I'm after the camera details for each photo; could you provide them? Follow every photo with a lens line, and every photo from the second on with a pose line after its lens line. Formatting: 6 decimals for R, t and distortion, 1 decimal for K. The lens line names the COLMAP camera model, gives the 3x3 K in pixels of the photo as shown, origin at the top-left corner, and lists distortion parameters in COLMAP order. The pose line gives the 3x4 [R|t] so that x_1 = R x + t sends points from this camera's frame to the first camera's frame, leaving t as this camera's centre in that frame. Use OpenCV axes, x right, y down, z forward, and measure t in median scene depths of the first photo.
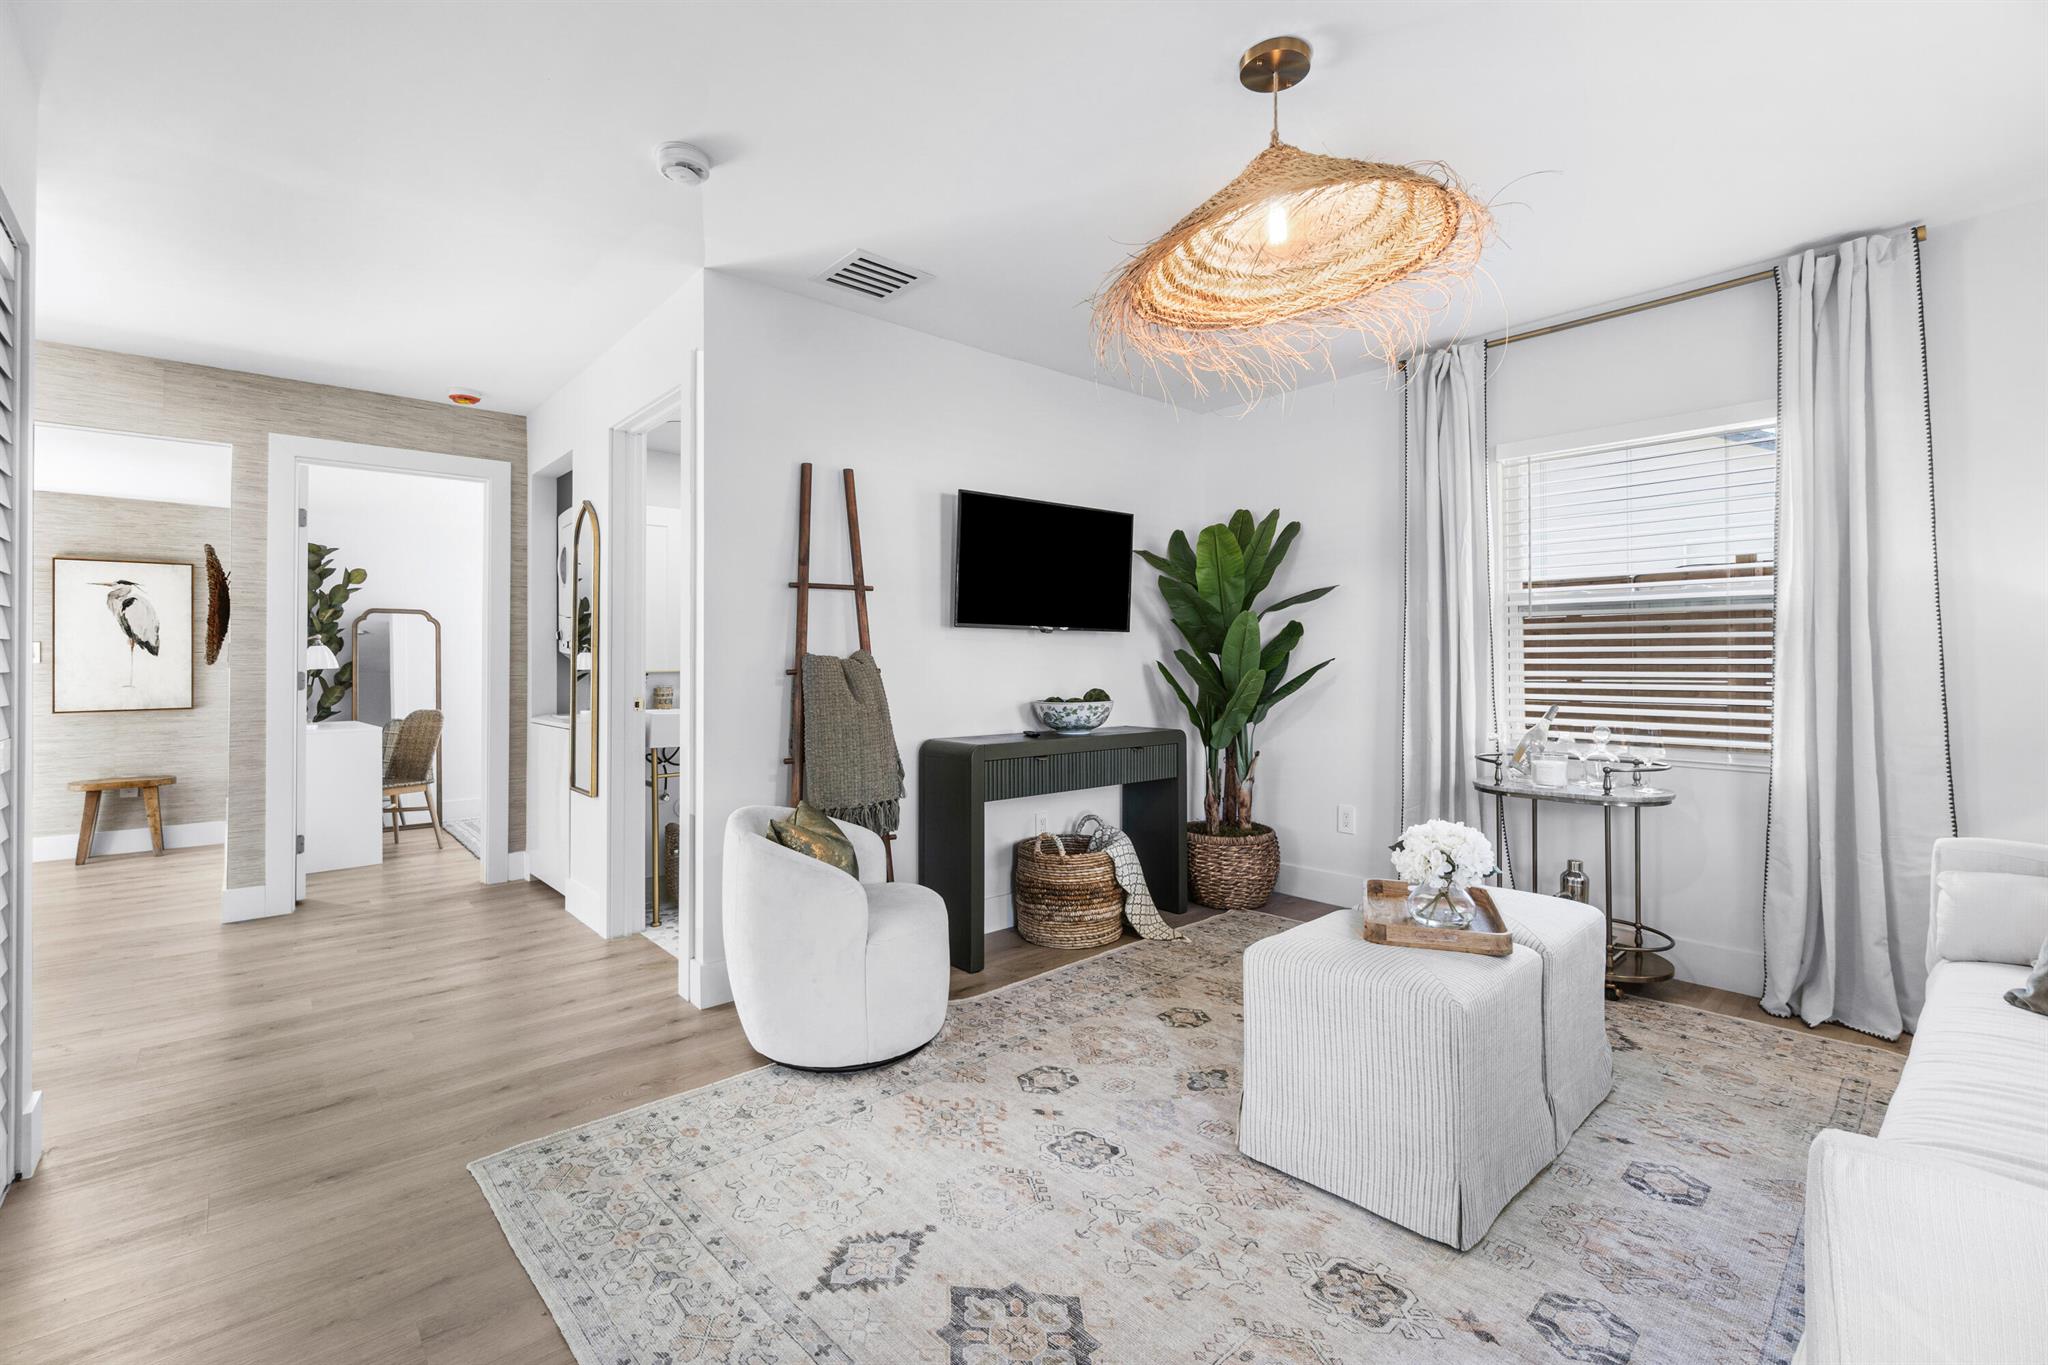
lens RADIAL K [[897.3, 0, 1019.2], [0, 897.3, 660.9], [0, 0, 1]] dist [0.001746, 0.000336]
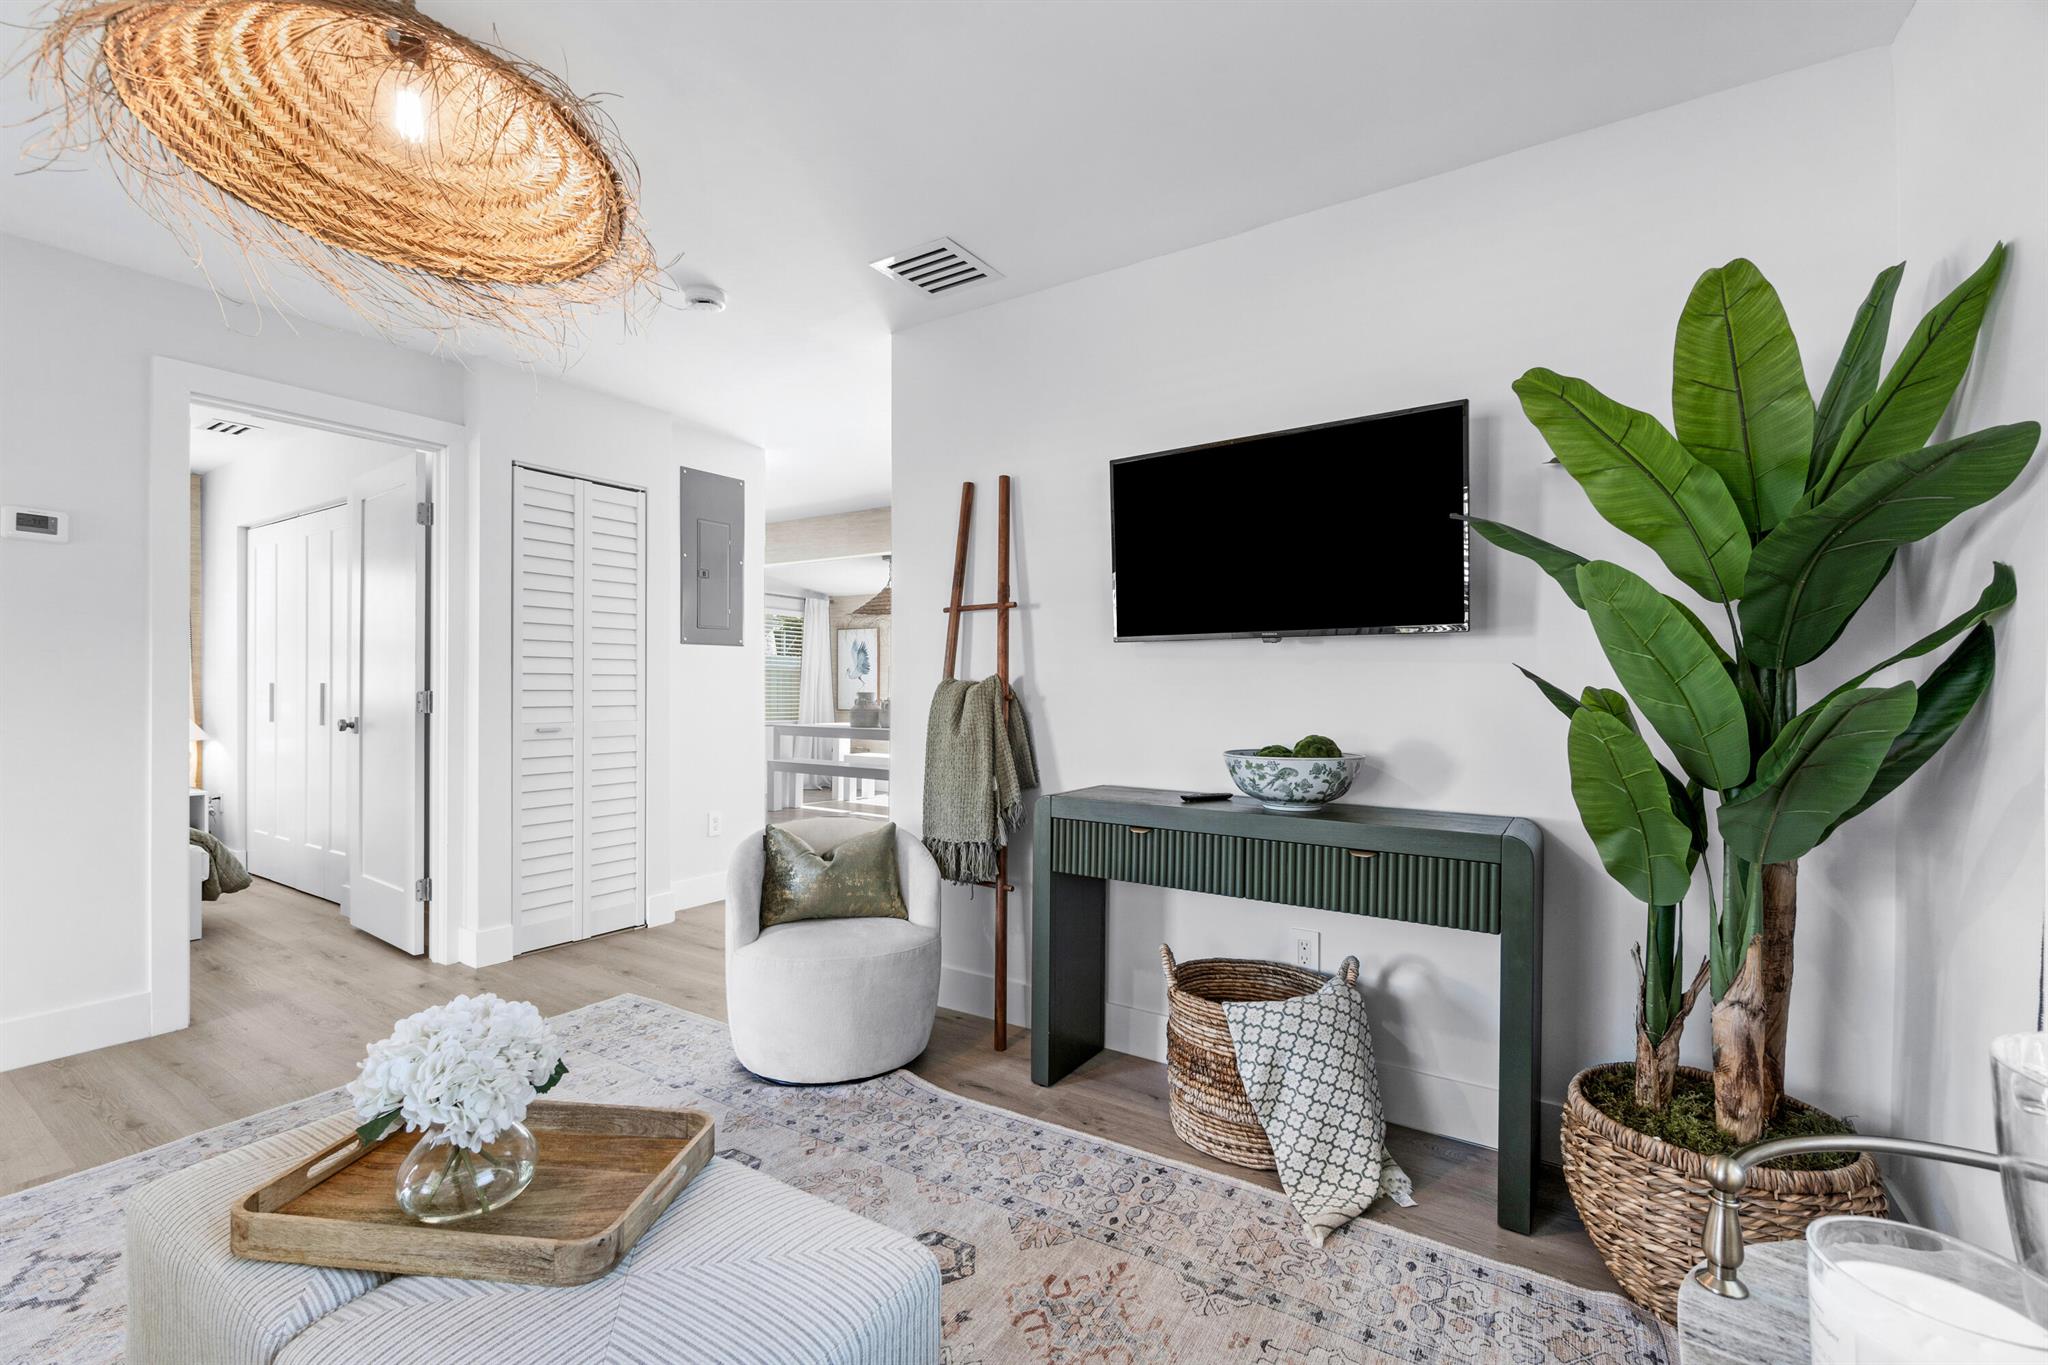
lens RADIAL K [[894.0, 0, 989.8], [0, 894.0, 674.7], [0, 0, 1]] dist [0.000076, -0.000056]
pose [[0.236717, -0.004534, -0.971568, 0.702982], [0.005831, 0.999978, -0.003246, -0.008610], [0.971561, -0.004897, 0.236738, 0.777513]]
